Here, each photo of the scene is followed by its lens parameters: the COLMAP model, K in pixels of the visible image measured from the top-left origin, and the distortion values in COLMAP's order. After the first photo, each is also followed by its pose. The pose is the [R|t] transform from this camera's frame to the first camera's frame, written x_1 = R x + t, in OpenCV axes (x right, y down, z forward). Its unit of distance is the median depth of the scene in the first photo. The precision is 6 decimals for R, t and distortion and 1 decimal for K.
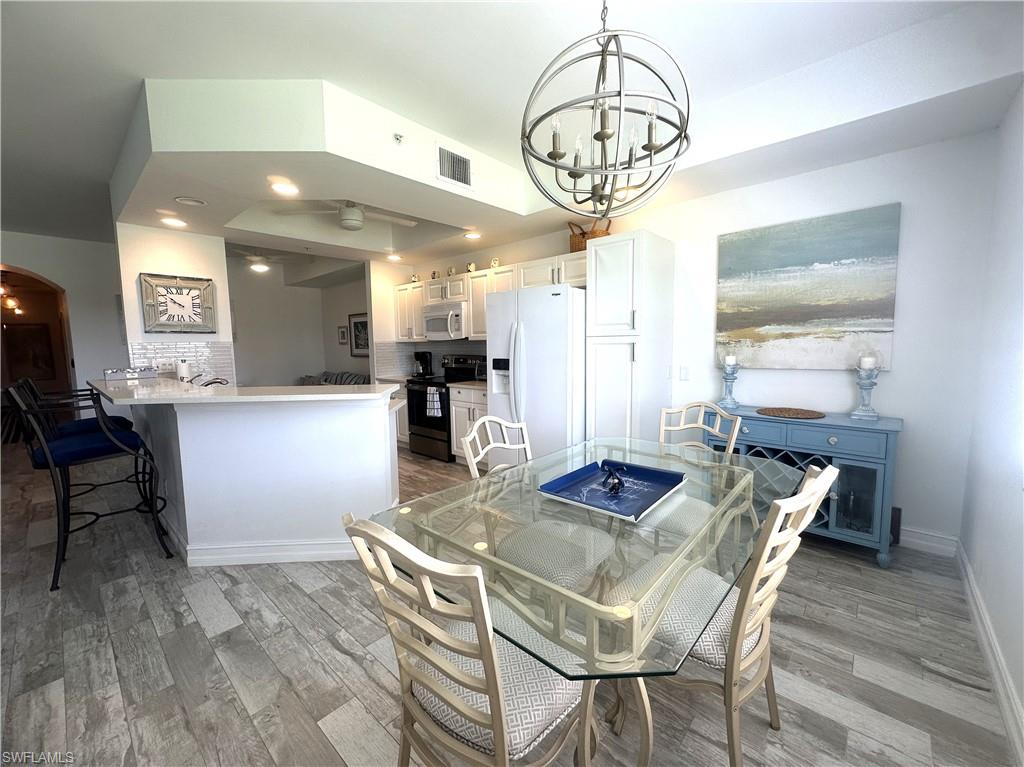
lens RADIAL K [[414.7, 0, 512.0], [0, 414.7, 383.5], [0, 0, 1]] dist [-0.002150, 0.000097]
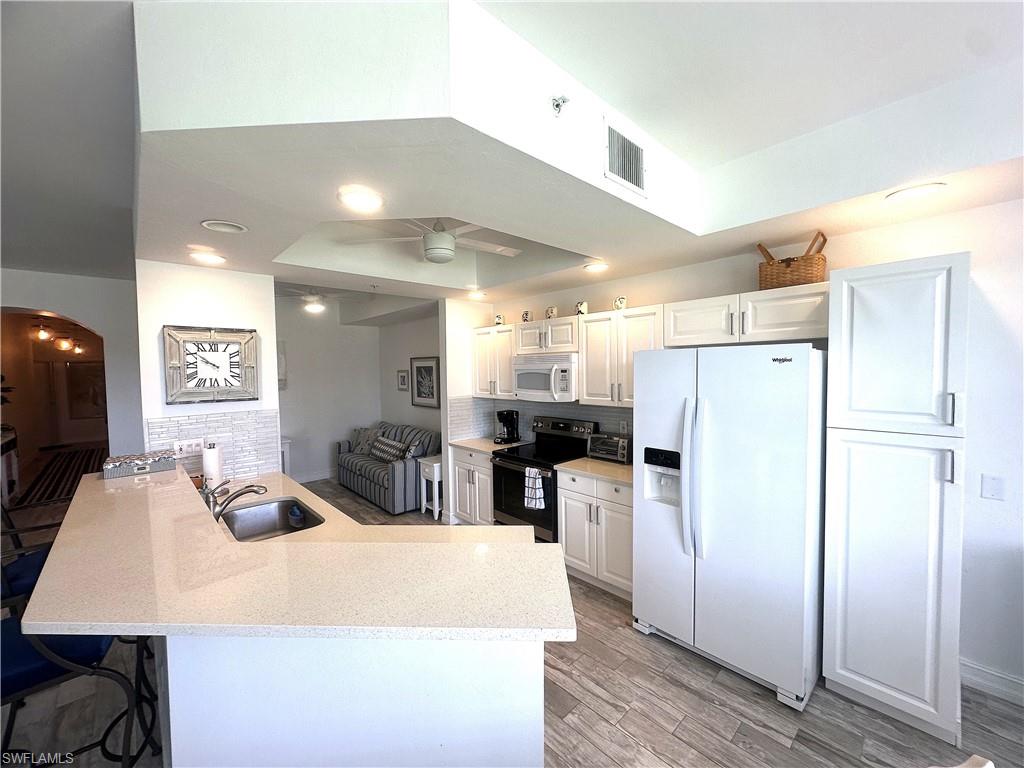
lens RADIAL K [[409.2, 0, 512.0], [0, 409.2, 384.0], [0, 0, 1]] dist [-0.001856, 0.000295]
pose [[0.996172, 0.004215, -0.087318, -0.180489], [-0.009162, 0.998370, -0.056330, -0.109025], [0.086938, 0.056914, 0.994587, 0.284466]]
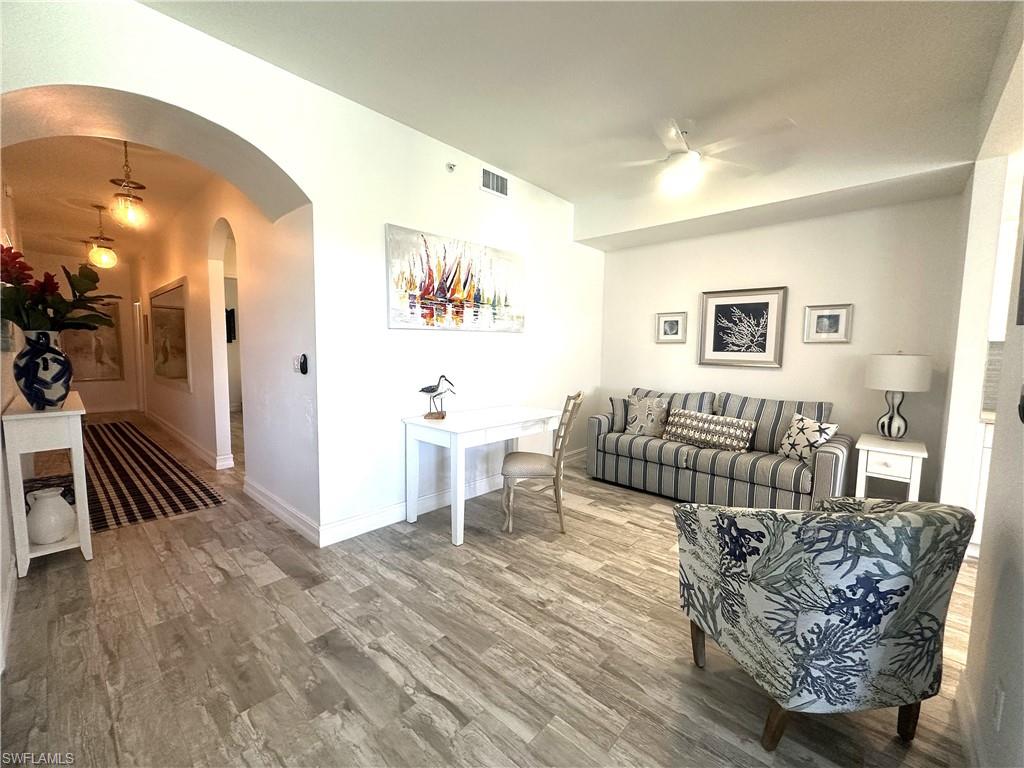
lens RADIAL K [[418.5, 0, 512.0], [0, 418.5, 384.0], [0, 0, 1]] dist [-0.000447, 0.000172]
pose [[0.999493, 0.031467, -0.004766, -1.098345], [-0.031530, 0.999407, -0.013830, -0.036759], [0.004328, 0.013973, 0.999893, 0.703513]]
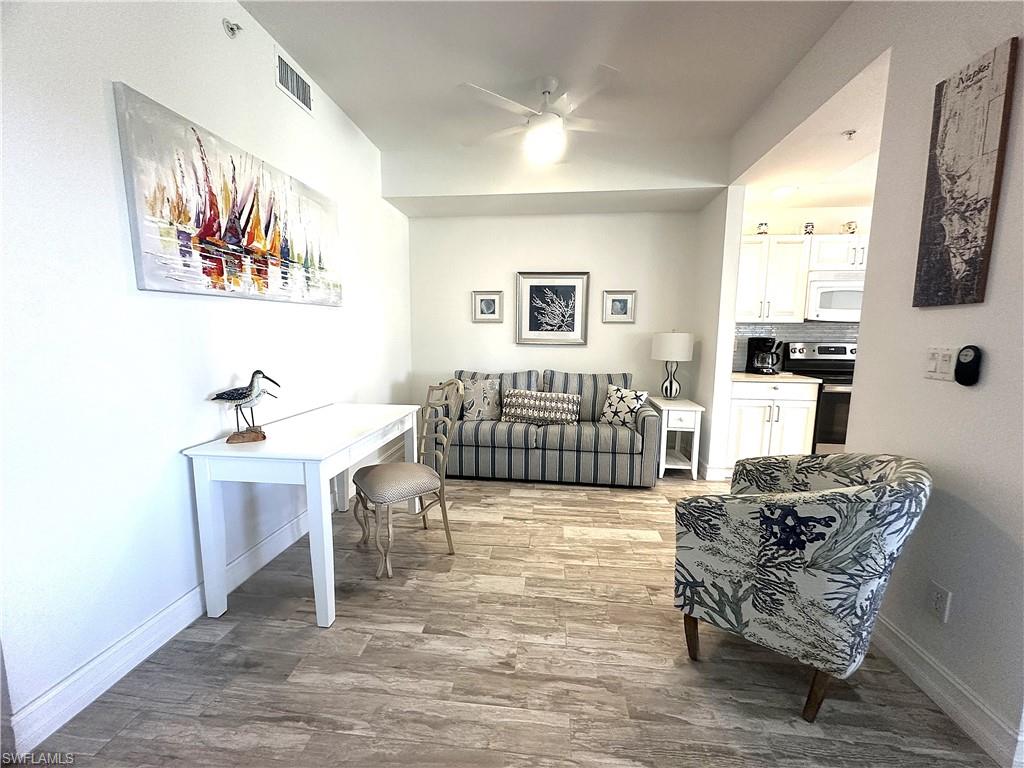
lens RADIAL K [[409.2, 0, 512.0], [0, 409.2, 384.0], [0, 0, 1]] dist [-0.001856, 0.000295]
pose [[0.811770, -0.048507, 0.581960, -1.252217], [0.034355, 0.998785, 0.035329, -0.048992], [-0.582966, -0.008686, 0.812450, 0.901148]]
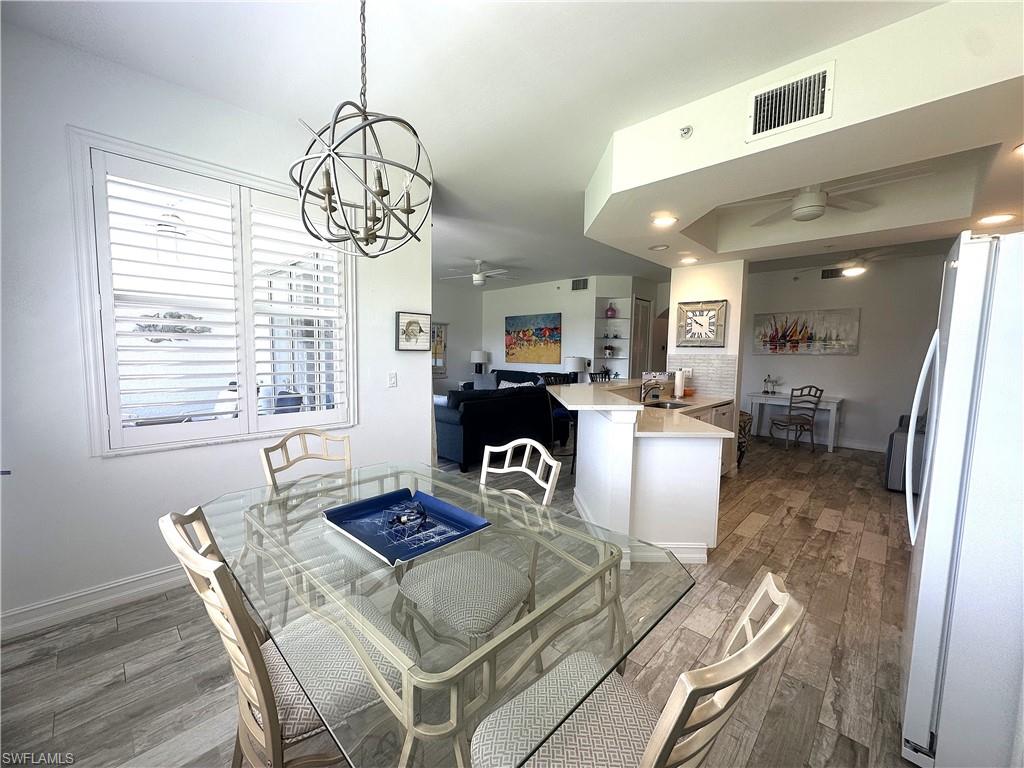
lens RADIAL K [[417.5, 0, 512.0], [0, 417.5, 384.0], [0, 0, 1]] dist [0.000331, 0.000067]
pose [[-0.028912, 0.094978, -0.995059, 0.427545], [-0.113120, 0.988770, 0.097664, -0.066793], [0.993161, 0.115385, -0.017844, 0.447515]]
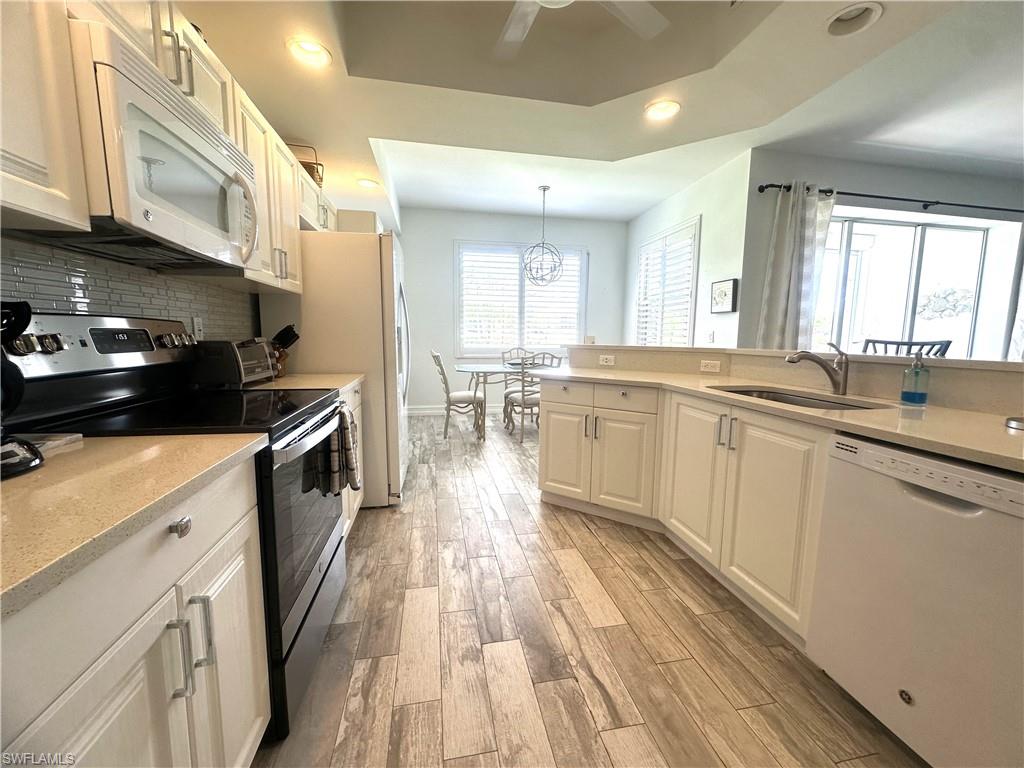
lens RADIAL K [[409.2, 0, 512.0], [0, 409.2, 384.0], [0, 0, 1]] dist [-0.001856, 0.000295]
pose [[-0.793815, -0.065707, 0.604600, -0.572541], [0.063909, 0.979629, 0.190374, -0.079587], [-0.604792, 0.189761, -0.773445, 1.294258]]
